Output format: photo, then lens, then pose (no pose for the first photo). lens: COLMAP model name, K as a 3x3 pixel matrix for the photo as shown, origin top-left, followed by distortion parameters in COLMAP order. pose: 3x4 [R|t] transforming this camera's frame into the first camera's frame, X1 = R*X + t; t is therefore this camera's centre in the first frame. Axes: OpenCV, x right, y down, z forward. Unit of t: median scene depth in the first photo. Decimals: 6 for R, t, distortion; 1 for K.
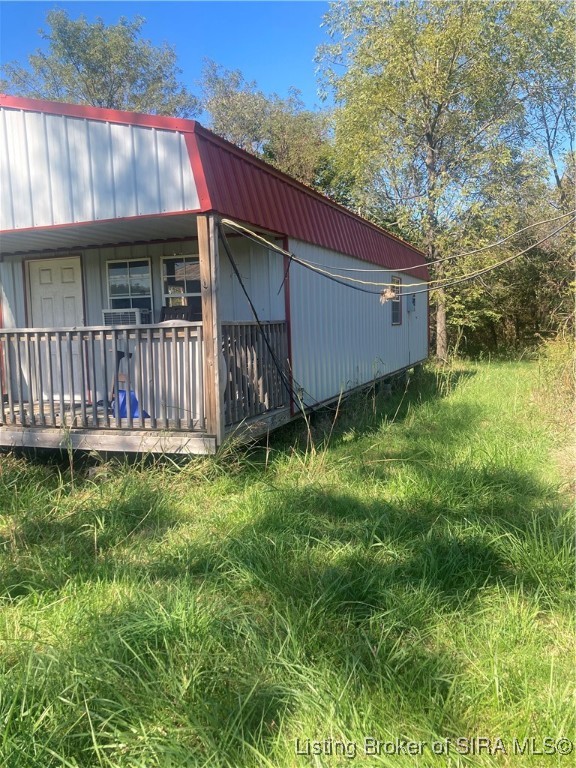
lens RADIAL K [[629.6, 0, 290.0], [0, 629.6, 379.6], [0, 0, 1]] dist [0.021360, -0.017712]
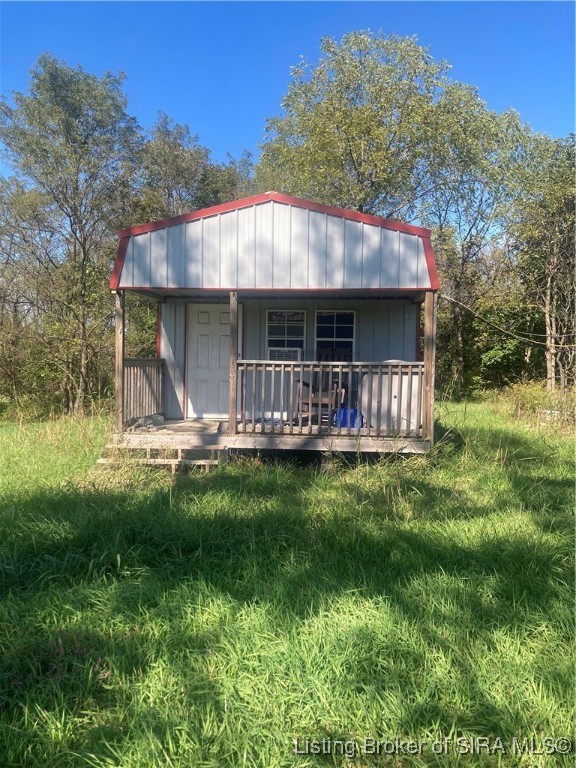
lens RADIAL K [[629.6, 0, 285.5], [0, 629.6, 387.4], [0, 0, 1]] dist [0.021360, -0.017712]
pose [[0.965996, 0.029845, 0.256830, -0.792885], [-0.018250, 0.998709, -0.047414, 0.041266], [-0.257913, 0.041114, 0.965293, -0.327389]]
